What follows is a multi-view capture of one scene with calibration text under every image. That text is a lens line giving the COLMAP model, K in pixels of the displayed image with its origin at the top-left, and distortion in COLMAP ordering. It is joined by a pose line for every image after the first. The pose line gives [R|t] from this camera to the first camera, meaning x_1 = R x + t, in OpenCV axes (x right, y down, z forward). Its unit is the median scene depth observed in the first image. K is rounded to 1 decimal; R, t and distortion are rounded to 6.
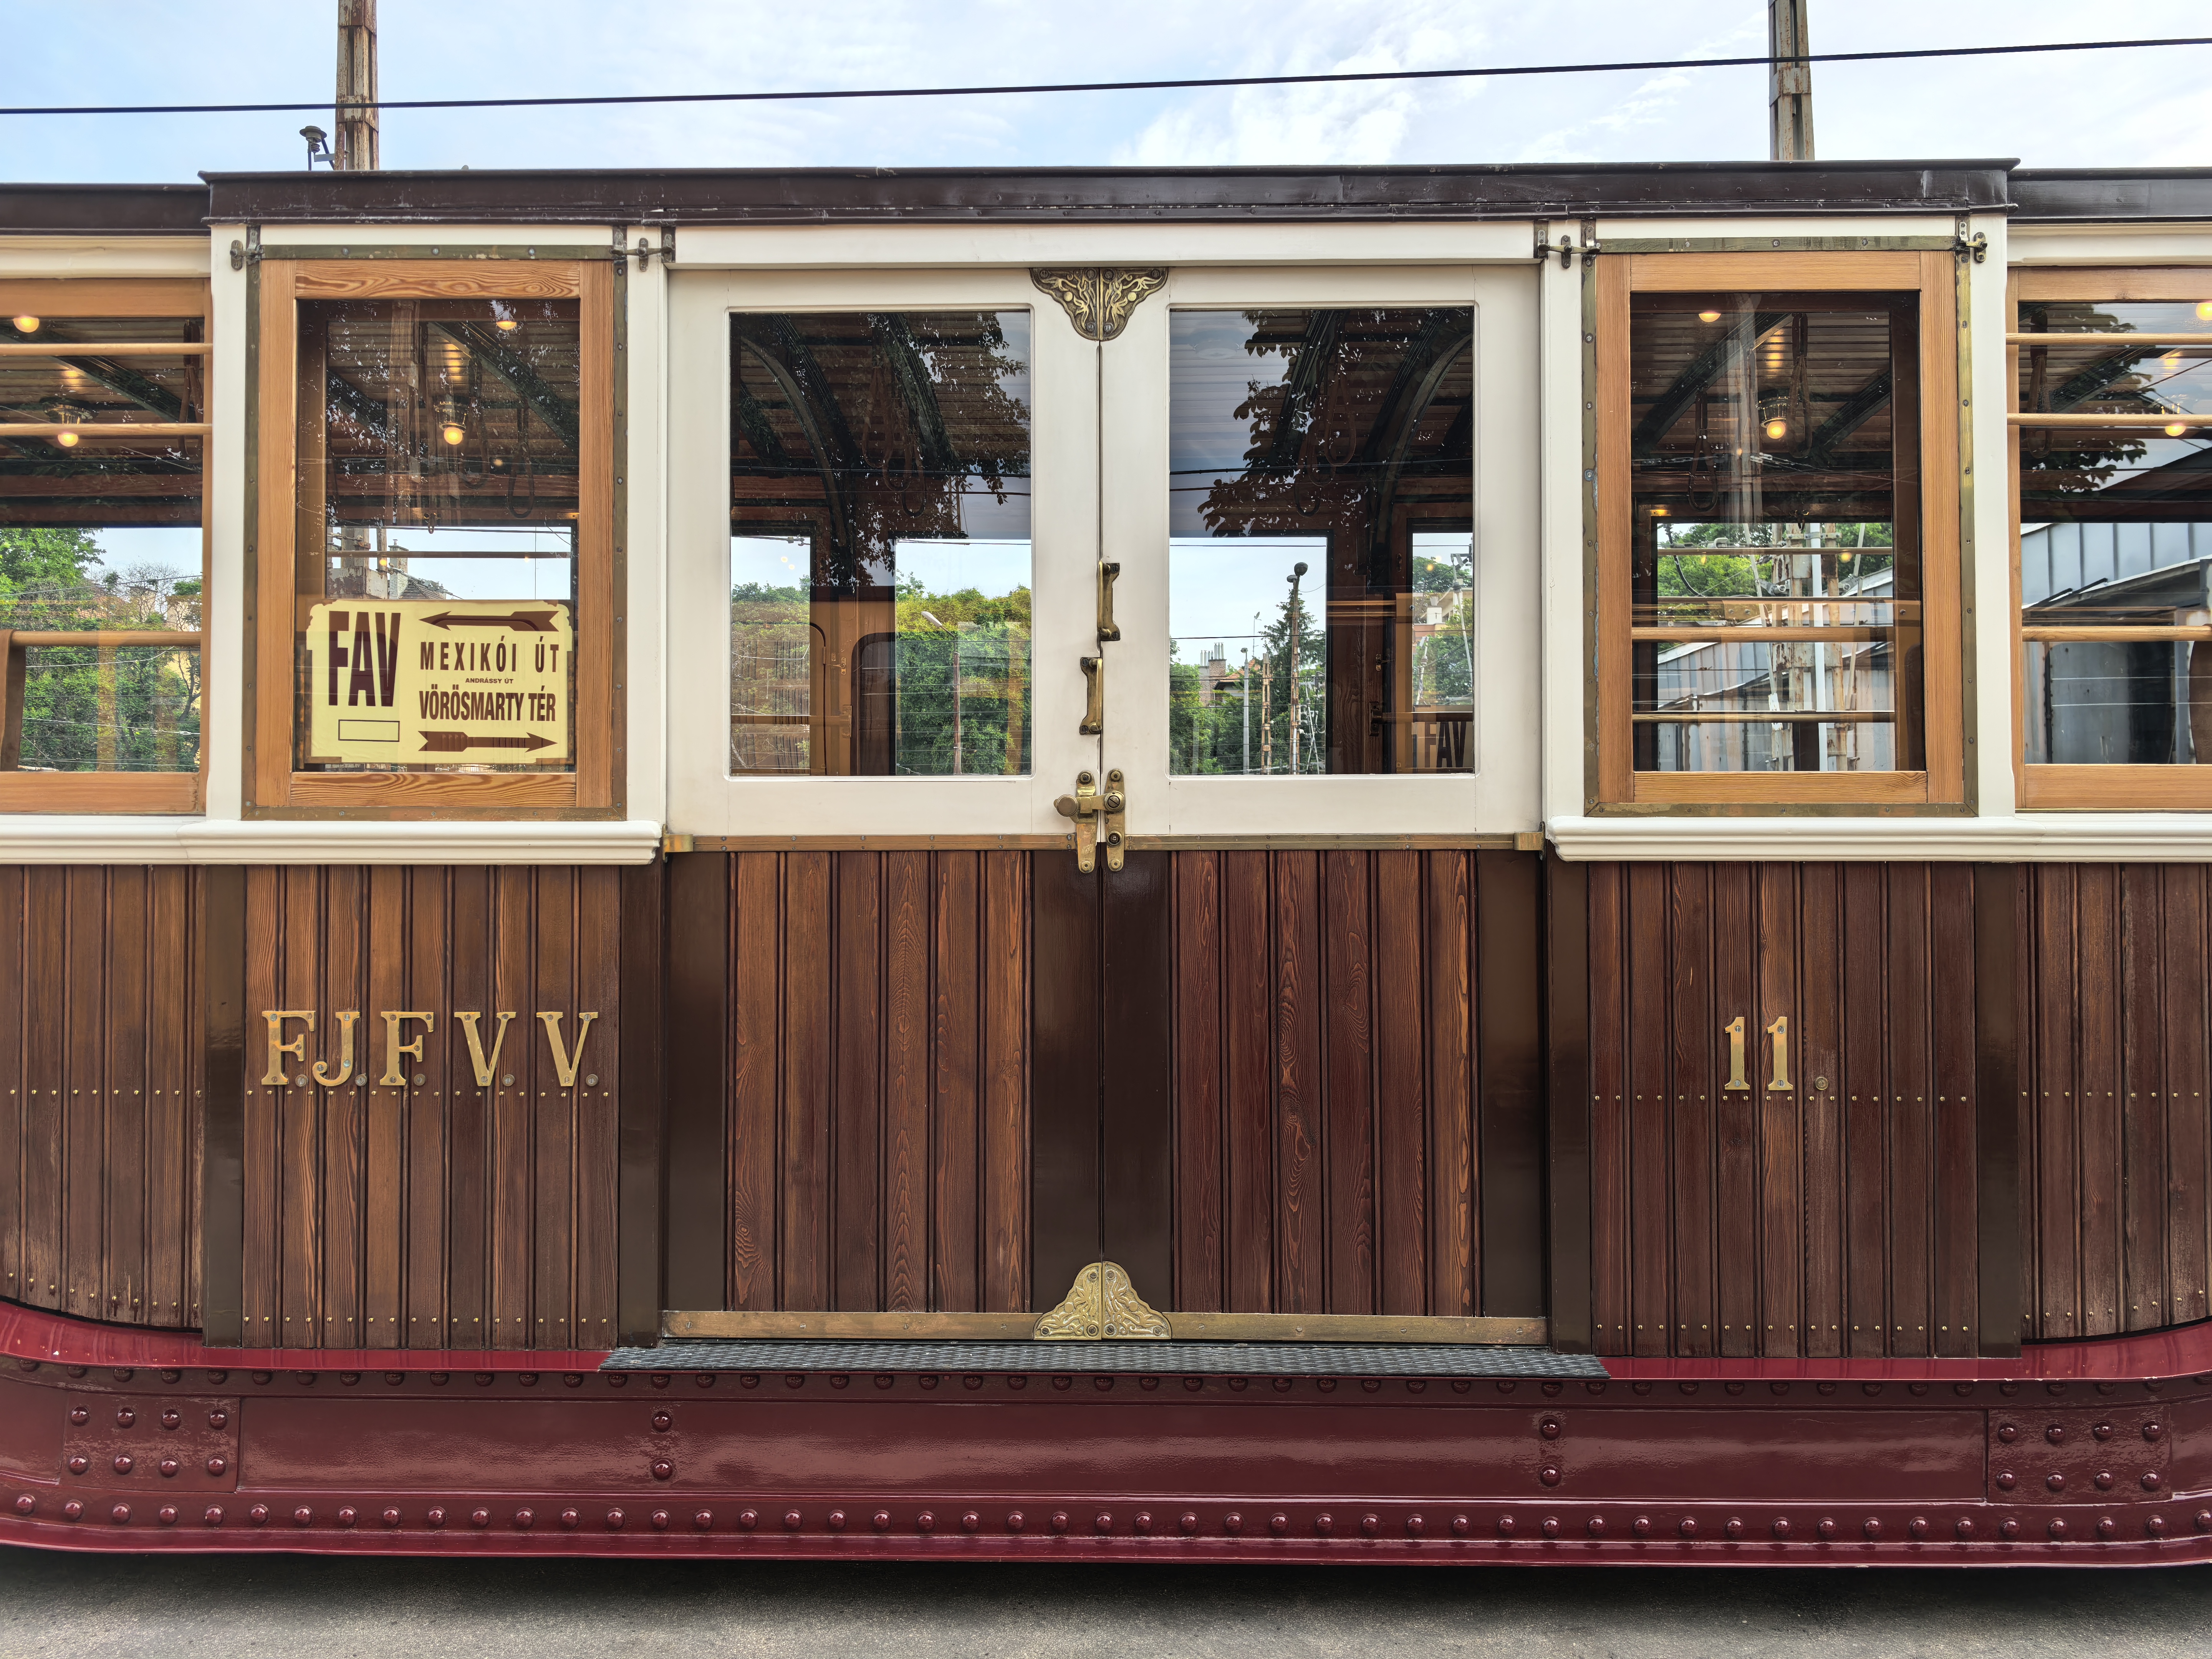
lens RADIAL K [[1654.8, 0, 1094.0], [0, 1654.8, 824.9], [0, 0, 1]] dist [0.028968, -0.030760]
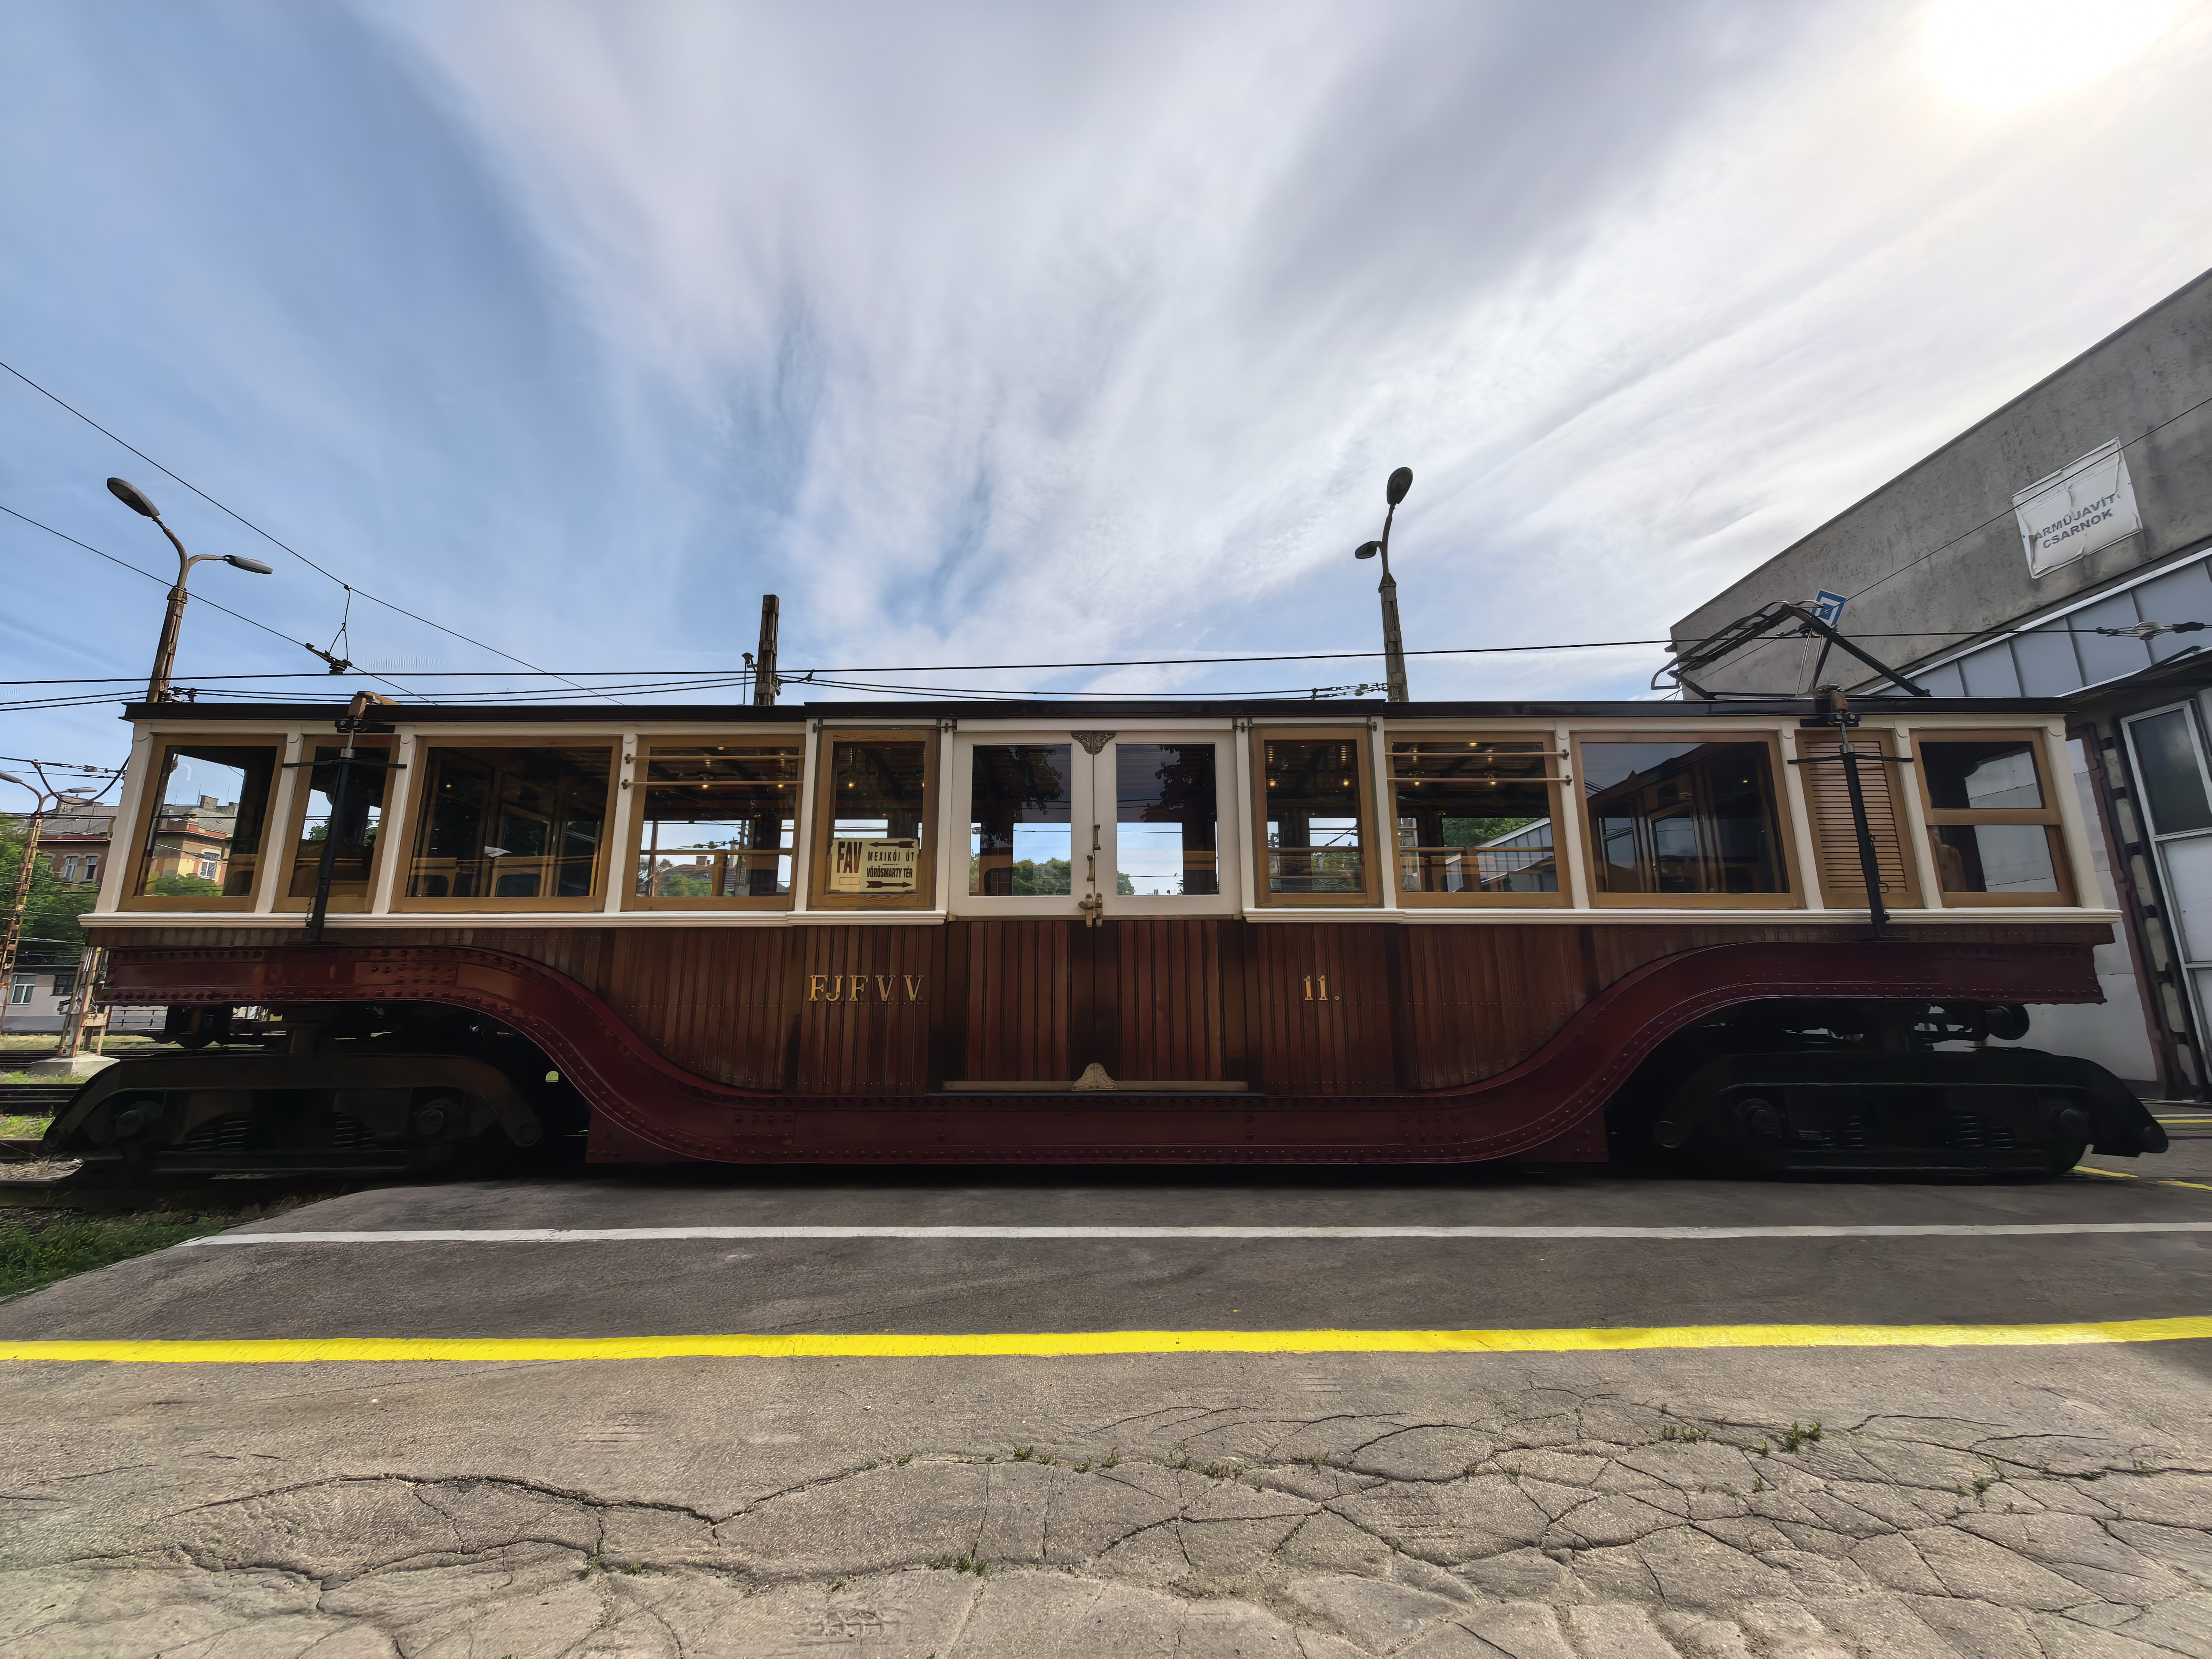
lens RADIAL K [[893.2, 0, 1106.3], [0, 893.2, 838.2], [0, 0, 1]] dist [0.000035, 0.000038]
pose [[0.999873, -0.001353, 0.015884, 0.000791], [0.004046, 0.985295, -0.170816, 0.144911], [-0.015419, 0.170858, 0.985175, -0.608974]]
